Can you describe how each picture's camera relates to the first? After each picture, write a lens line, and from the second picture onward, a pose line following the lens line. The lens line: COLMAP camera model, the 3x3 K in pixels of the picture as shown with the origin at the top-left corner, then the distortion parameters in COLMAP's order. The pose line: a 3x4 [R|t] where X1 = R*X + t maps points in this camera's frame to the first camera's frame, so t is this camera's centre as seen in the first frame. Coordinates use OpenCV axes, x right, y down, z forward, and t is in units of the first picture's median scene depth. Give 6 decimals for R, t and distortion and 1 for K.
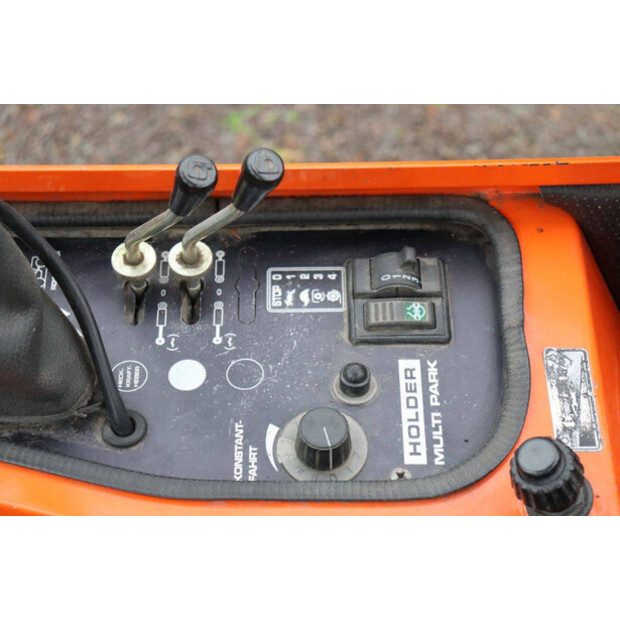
lens RADIAL K [[1454.2, 0, 310.0], [0, 1454.2, 310.0], [0, 0, 1]] dist [0.399899, -0.194826]
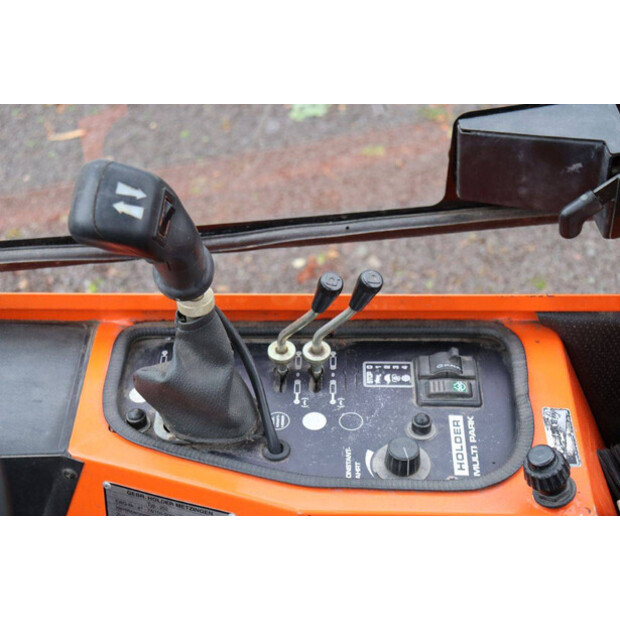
lens RADIAL K [[1177.9, 0, 310.0], [0, 1177.9, 310.0], [0, 0, 1]] dist [0.286038, 0.089767]
pose [[0.999574, 0.019020, -0.022122, -0.064223], [-0.023152, 0.978528, -0.204808, 0.192882], [0.017752, 0.205233, 0.978552, -0.282892]]
